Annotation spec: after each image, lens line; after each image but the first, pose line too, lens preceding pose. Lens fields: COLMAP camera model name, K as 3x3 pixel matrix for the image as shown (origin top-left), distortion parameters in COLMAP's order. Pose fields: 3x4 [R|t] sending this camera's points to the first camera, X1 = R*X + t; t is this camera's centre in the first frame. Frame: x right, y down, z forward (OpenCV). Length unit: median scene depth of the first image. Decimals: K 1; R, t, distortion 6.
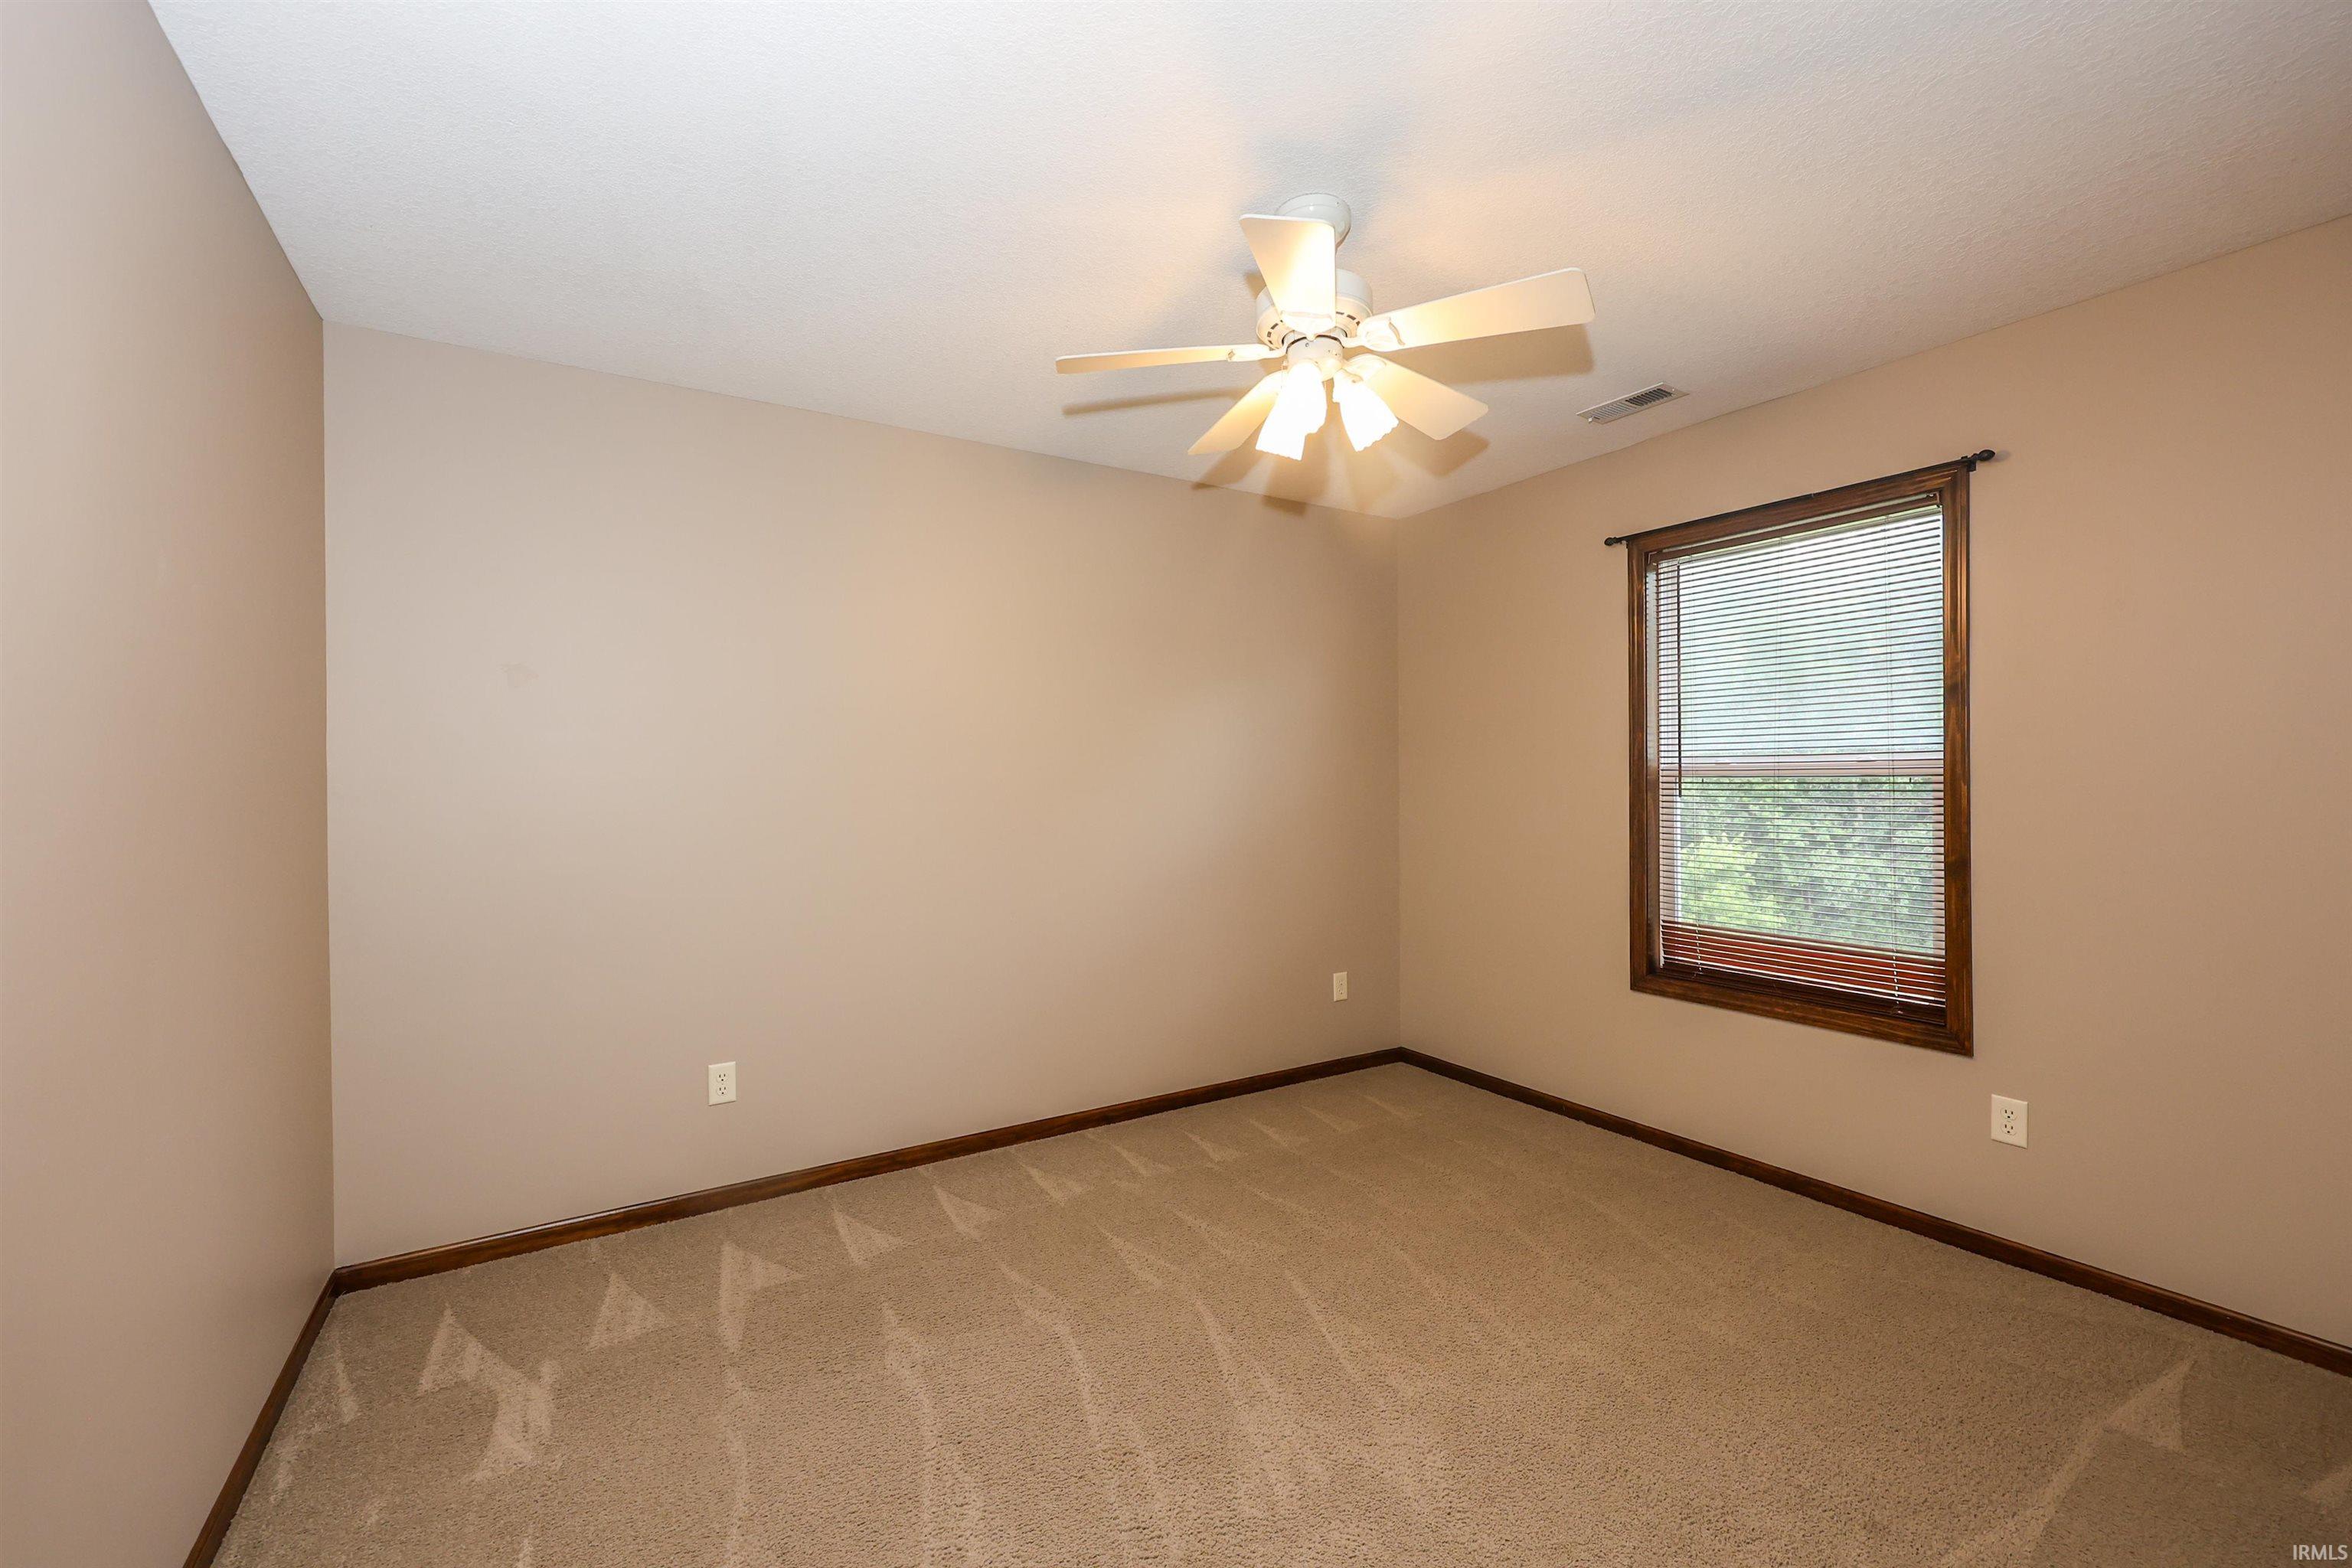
lens RADIAL K [[973.0, 0, 1179.1], [0, 973.0, 779.3], [0, 0, 1]] dist [0.002575, 0.000563]
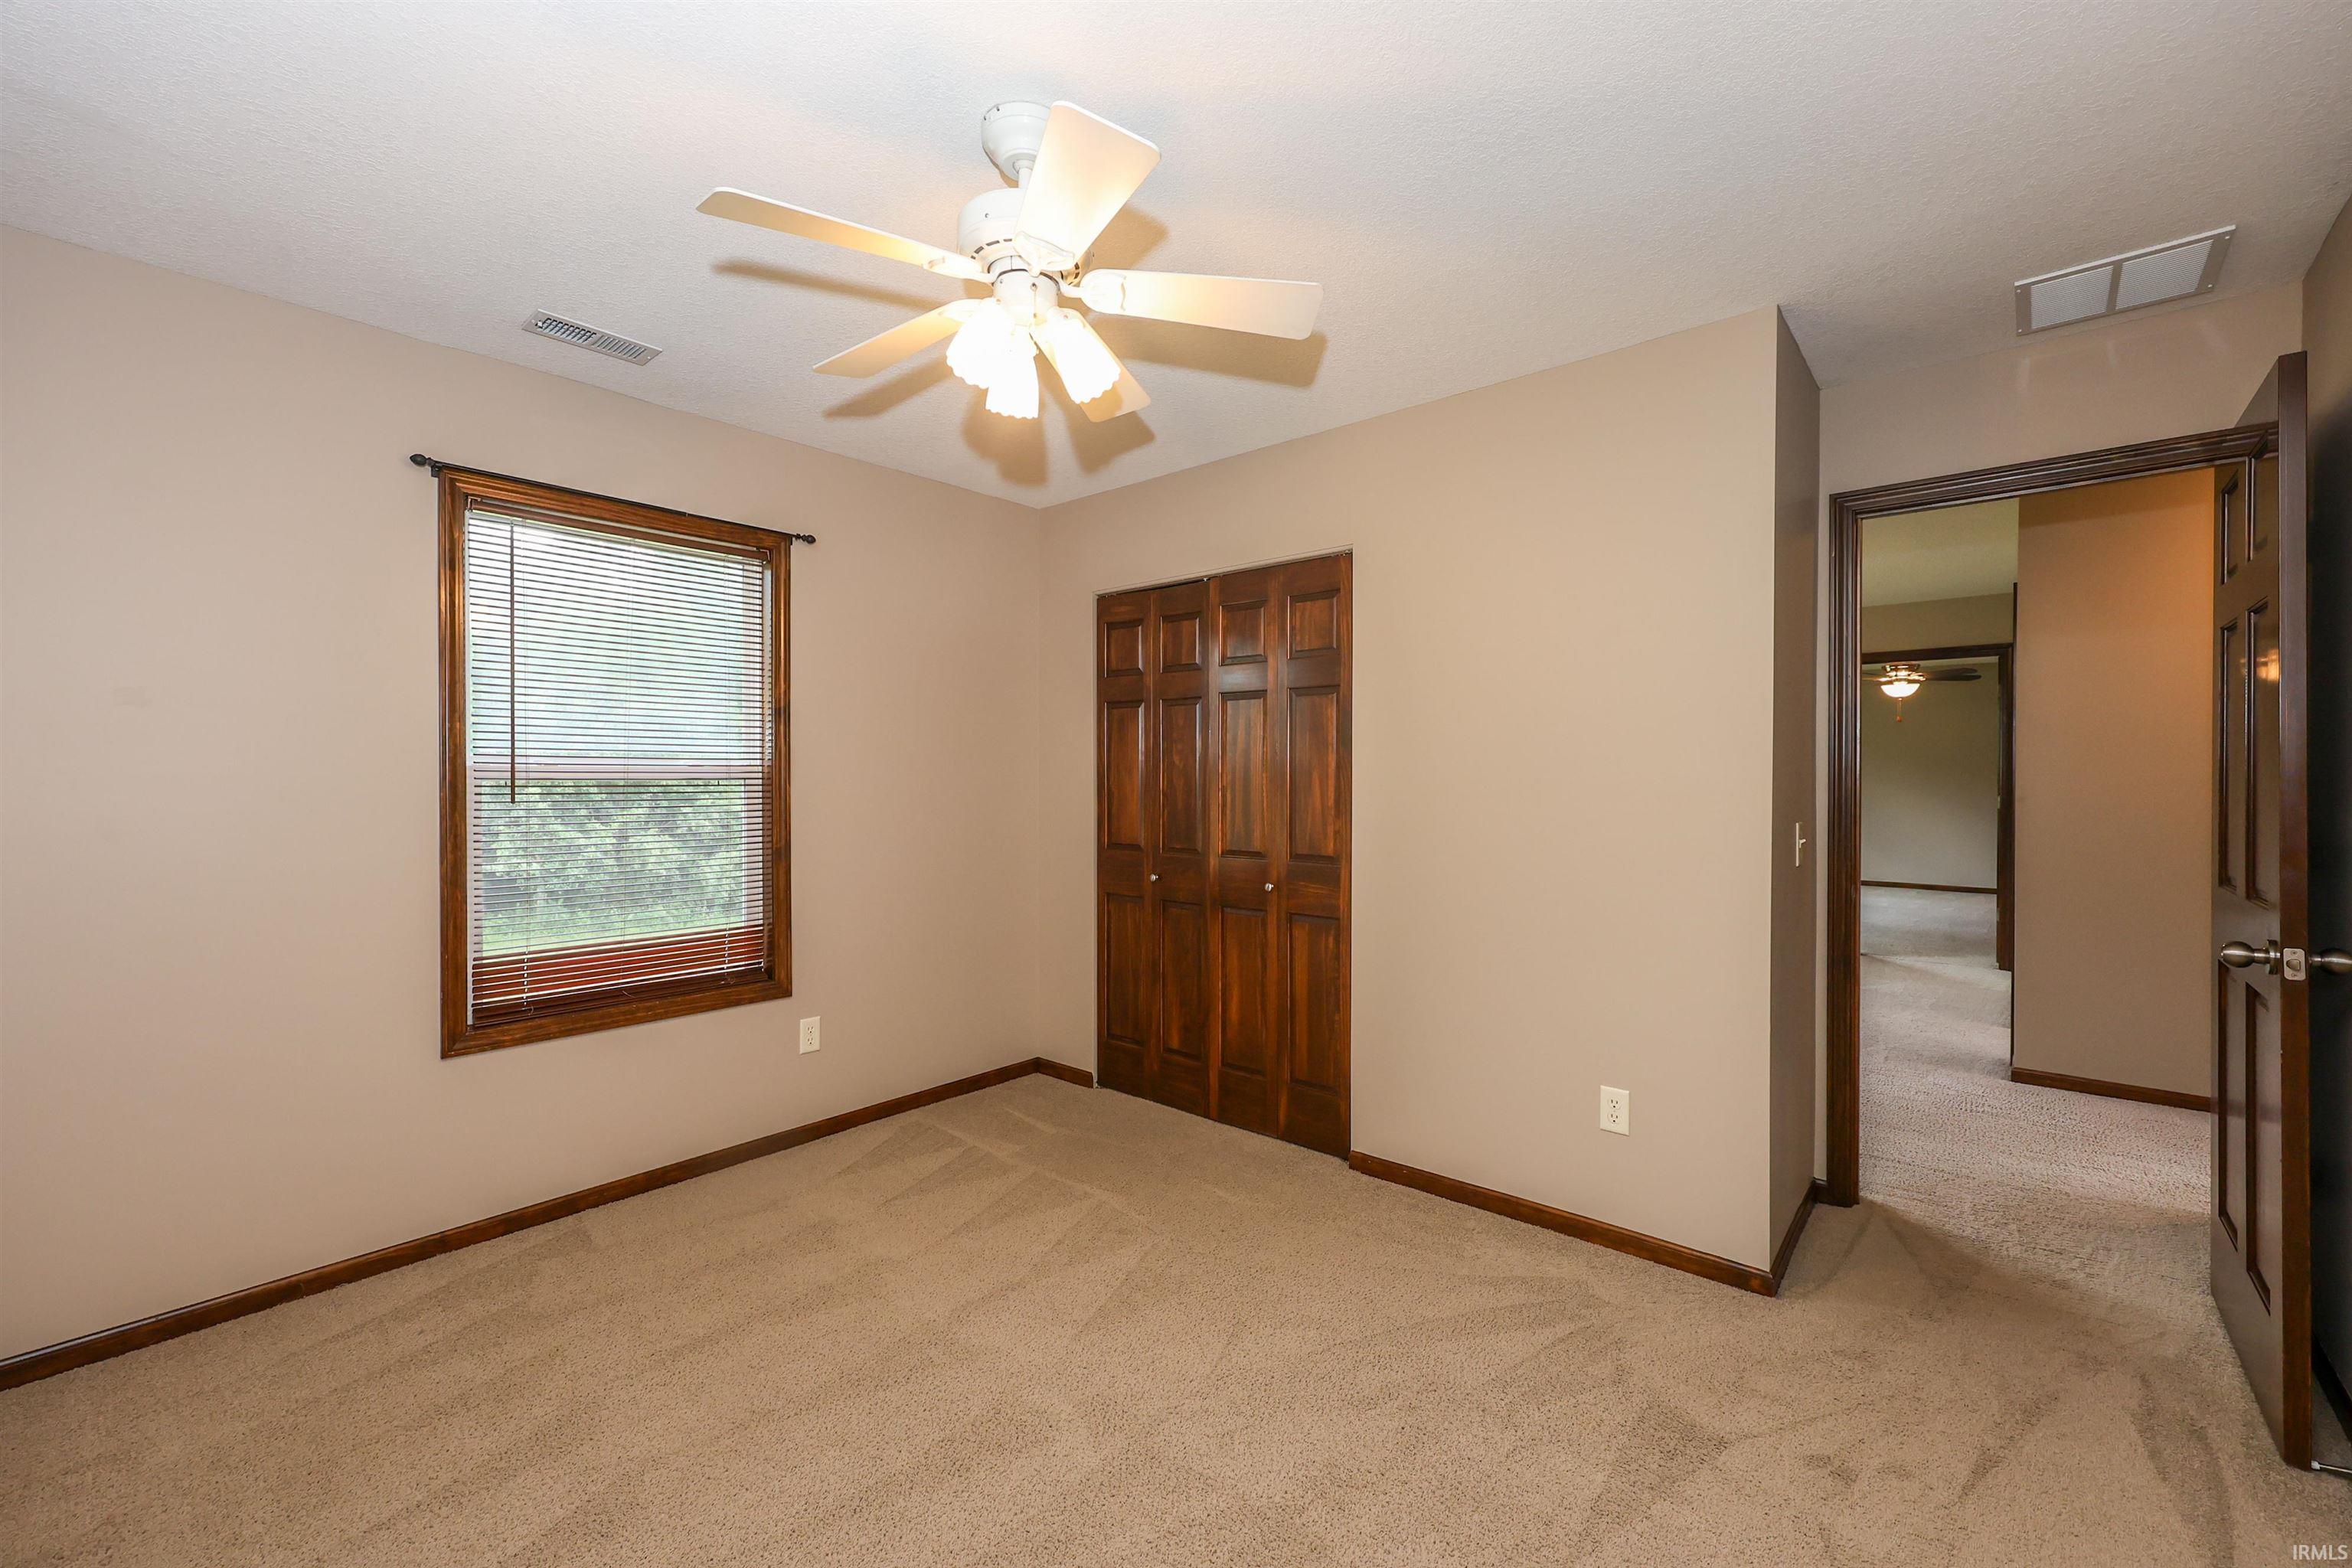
lens RADIAL K [[973.0, 0, 1158.3], [0, 973.0, 785.0], [0, 0, 1]] dist [0.002575, 0.000563]
pose [[-0.289074, 0.001481, 0.957306, -0.516781], [0.004173, 0.999991, -0.000287, 0.005591], [-0.957298, 0.003912, -0.289078, 0.828126]]
